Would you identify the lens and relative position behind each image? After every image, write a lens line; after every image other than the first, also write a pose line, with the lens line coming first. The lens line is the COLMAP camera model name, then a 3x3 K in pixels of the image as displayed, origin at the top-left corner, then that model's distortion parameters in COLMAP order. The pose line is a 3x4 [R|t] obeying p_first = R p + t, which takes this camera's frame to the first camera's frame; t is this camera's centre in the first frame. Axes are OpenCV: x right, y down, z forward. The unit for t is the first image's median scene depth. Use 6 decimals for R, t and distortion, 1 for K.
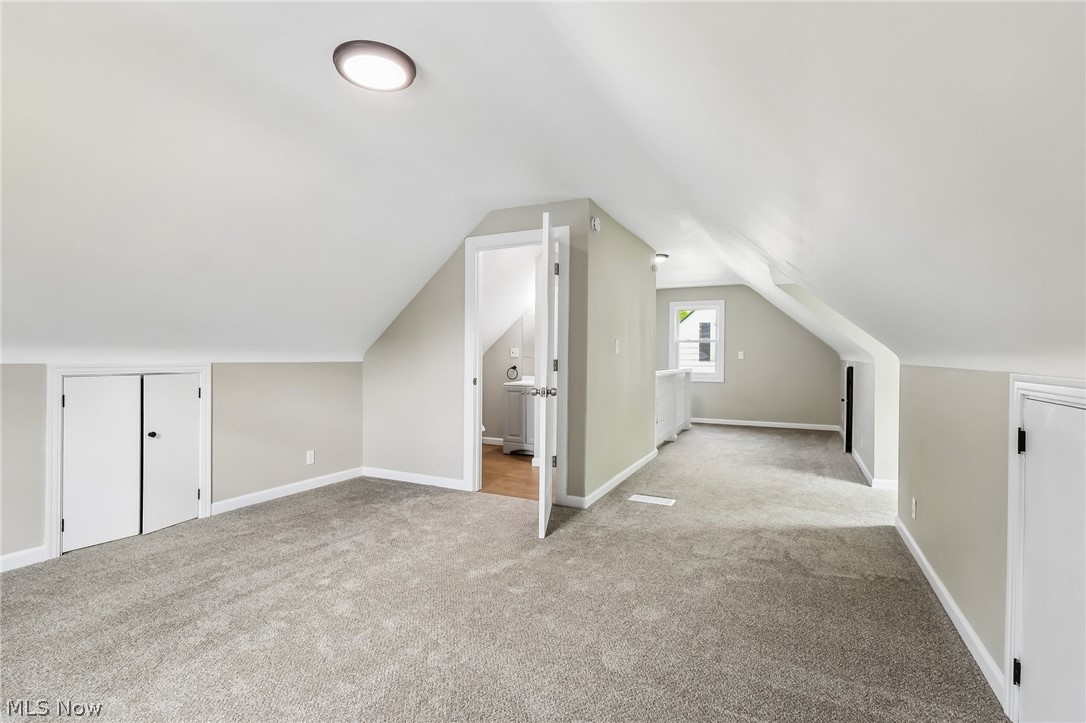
lens RADIAL K [[502.7, 0, 540.5], [0, 502.7, 358.4], [0, 0, 1]] dist [-0.002203, 0.000318]
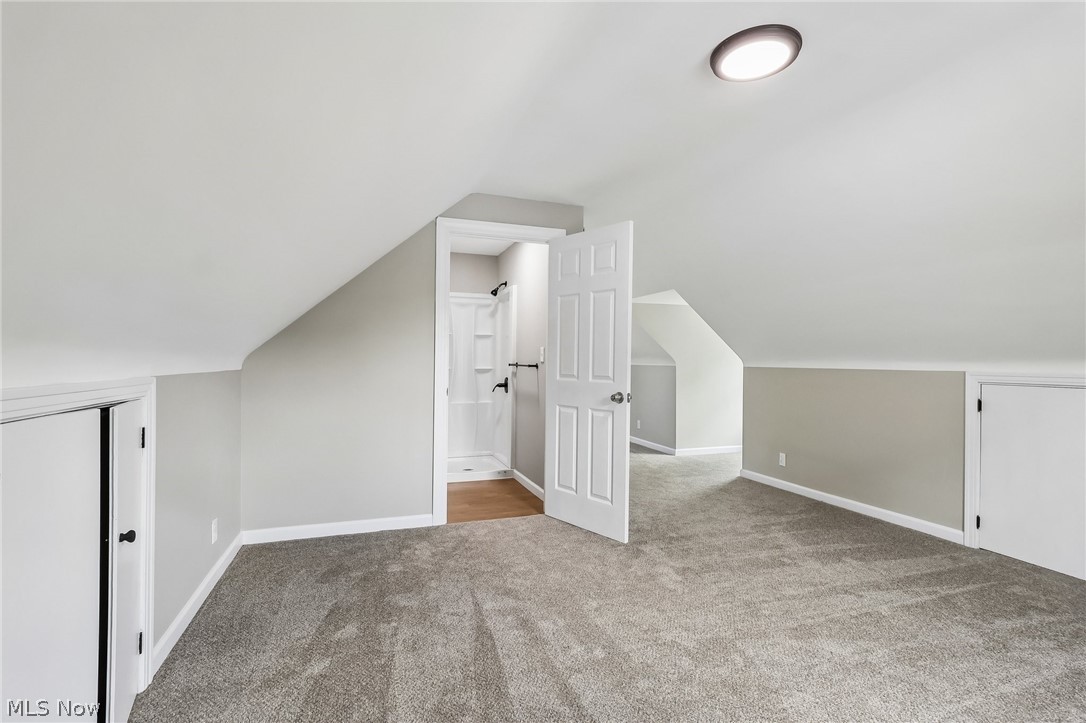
lens RADIAL K [[502.7, 0, 540.5], [0, 502.7, 358.4], [0, 0, 1]] dist [-0.002203, 0.000318]
pose [[0.701653, 0.003021, 0.712513, -0.770172], [0.000218, 0.999990, -0.004455, -0.006693], [-0.712519, 0.003282, 0.701645, 0.382187]]
